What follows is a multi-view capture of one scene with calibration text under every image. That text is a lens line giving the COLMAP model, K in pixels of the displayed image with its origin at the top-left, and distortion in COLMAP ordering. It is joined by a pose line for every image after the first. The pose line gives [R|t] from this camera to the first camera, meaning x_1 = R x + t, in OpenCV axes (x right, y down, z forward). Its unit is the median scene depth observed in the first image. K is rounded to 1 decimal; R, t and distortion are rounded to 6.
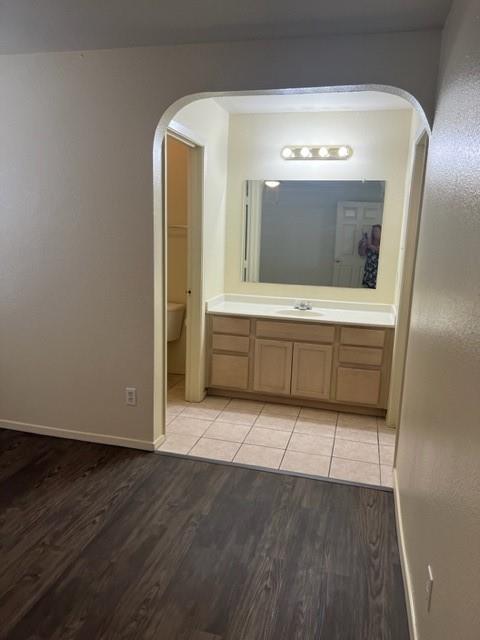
lens RADIAL K [[481.0, 0, 239.3], [0, 481.0, 326.3], [0, 0, 1]] dist [0.042899, -0.056632]
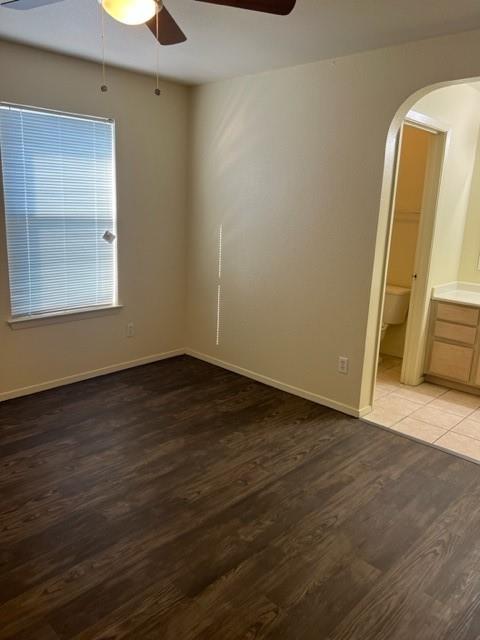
lens RADIAL K [[480.5, 0, 237.4], [0, 480.5, 319.5], [0, 0, 1]] dist [0.021248, -0.007852]
pose [[0.871400, 0.111593, -0.477713, 0.087326], [-0.106286, 0.993600, 0.038227, 0.026682], [0.478922, 0.017463, 0.877684, -0.100232]]
